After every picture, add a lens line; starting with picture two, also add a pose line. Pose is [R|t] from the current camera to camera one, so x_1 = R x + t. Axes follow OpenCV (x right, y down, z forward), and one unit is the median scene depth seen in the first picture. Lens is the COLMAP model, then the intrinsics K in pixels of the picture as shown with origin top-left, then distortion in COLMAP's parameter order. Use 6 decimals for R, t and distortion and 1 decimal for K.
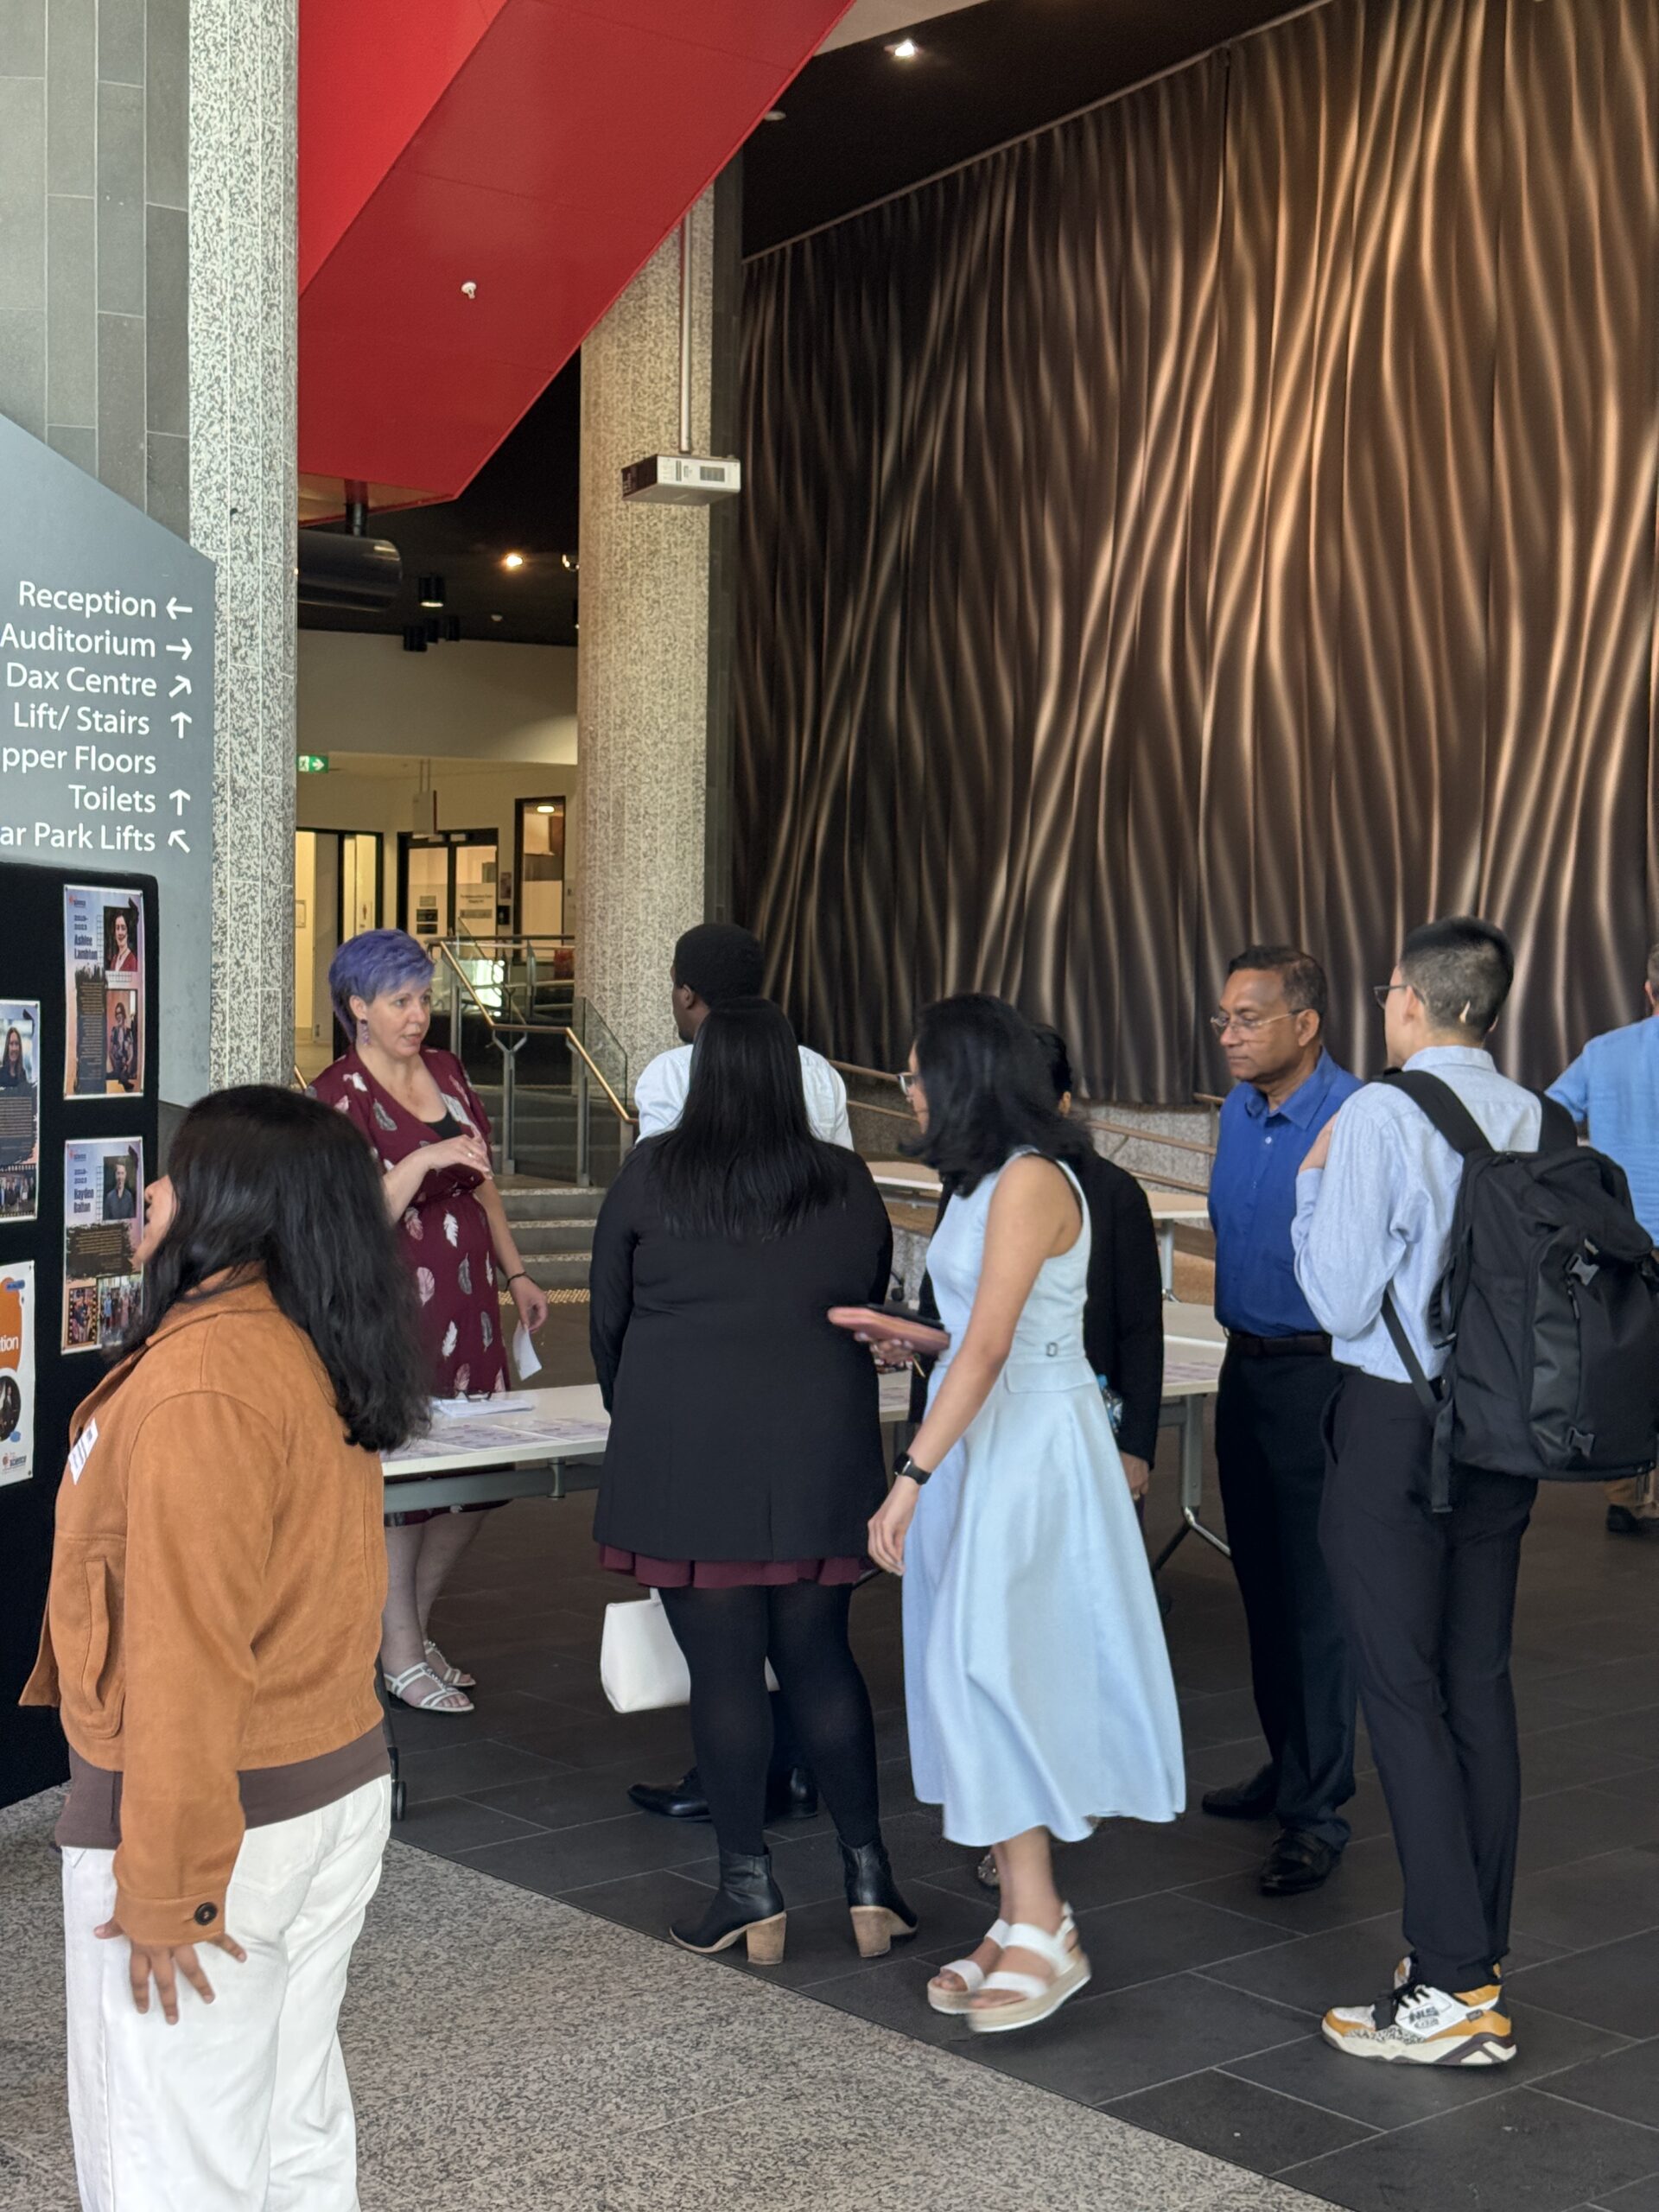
lens RADIAL K [[3075.9, 0, 789.4], [0, 3075.9, 1107.0], [0, 0, 1]] dist [0.199349, -0.492105]
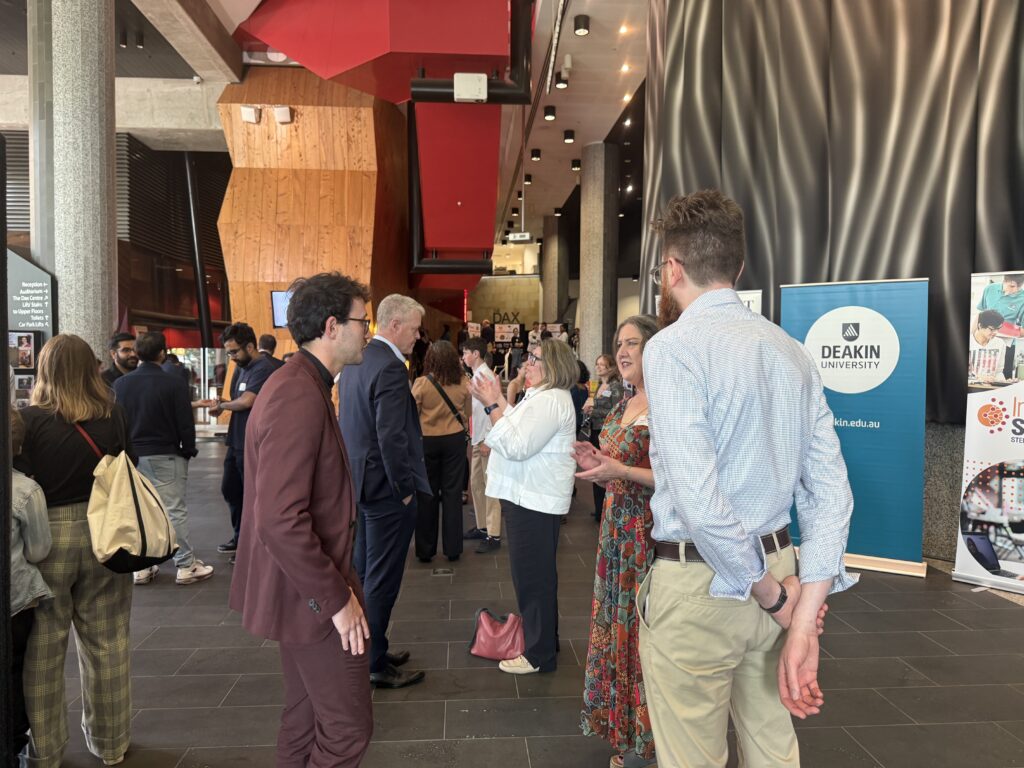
lens RADIAL K [[725.8, 0, 512.0], [0, 725.8, 384.0], [0, 0, 1]] dist [0.064212, -0.086882]
pose [[0.793285, -0.000253, -0.608851, 1.320908], [-0.010124, 0.999856, -0.013605, 0.034738], [0.608767, 0.016957, 0.793168, 0.446229]]
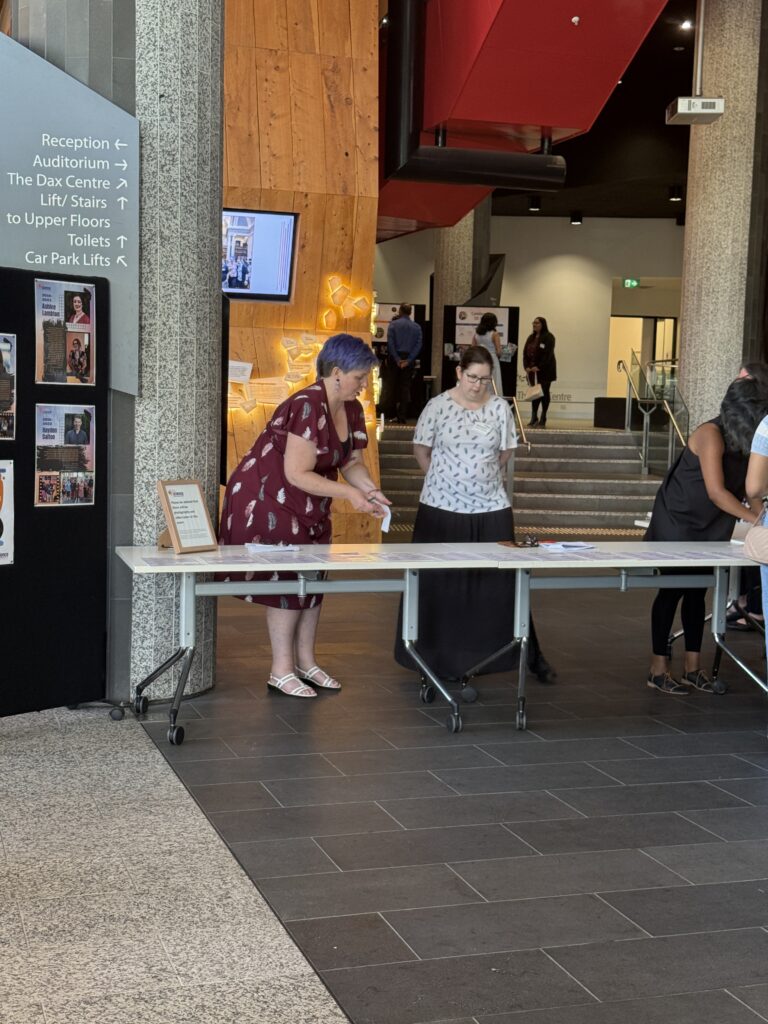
lens RADIAL K [[1423.9, 0, 365.5], [0, 1423.9, 512.5], [0, 0, 1]] dist [0.199349, -0.492105]
pose [[0.918398, 0.038128, -0.393817, 0.328181], [-0.023962, 0.998879, 0.040827, 0.036648], [0.394932, -0.028059, 0.918282, 0.192049]]
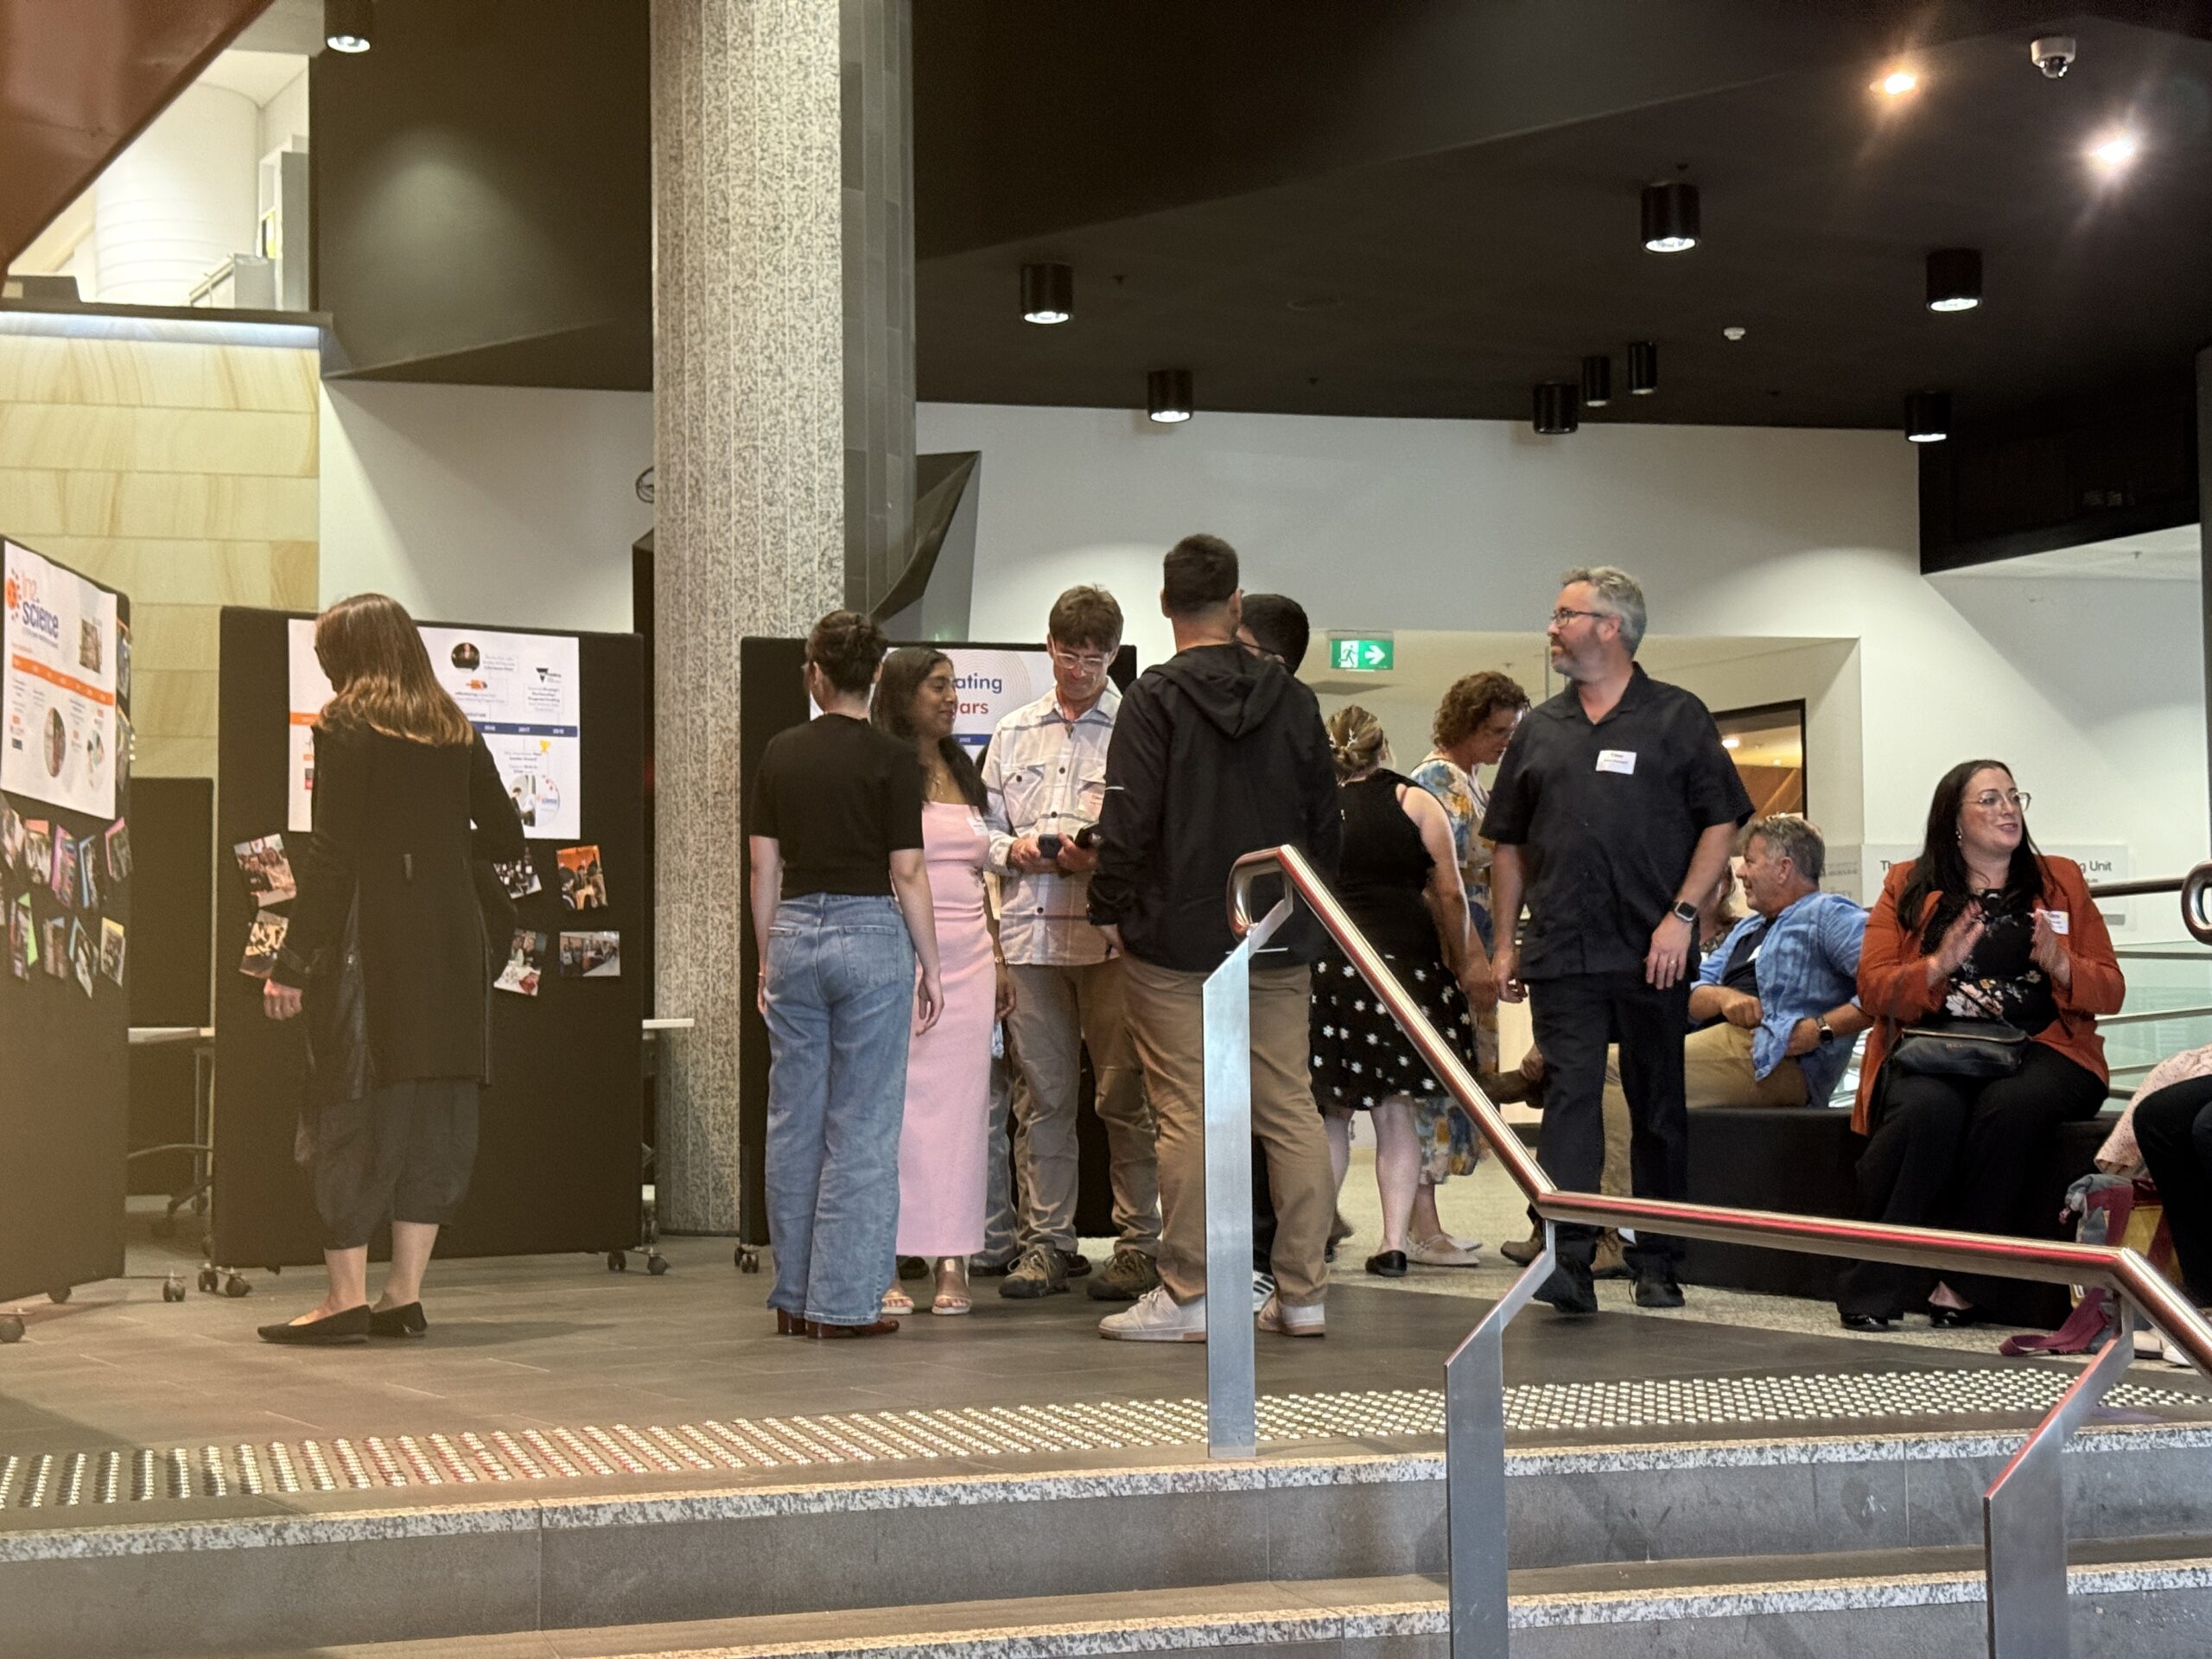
lens RADIAL K [[3082.8, 0, 1106.0], [0, 3082.8, 829.5], [0, 0, 1]] dist [0.195890, -0.017450]
pose [[0.981030, -0.041150, -0.189438, -0.465787], [0.020475, 0.993739, -0.109831, -0.088338], [0.192771, 0.103869, 0.975731, 2.169107]]
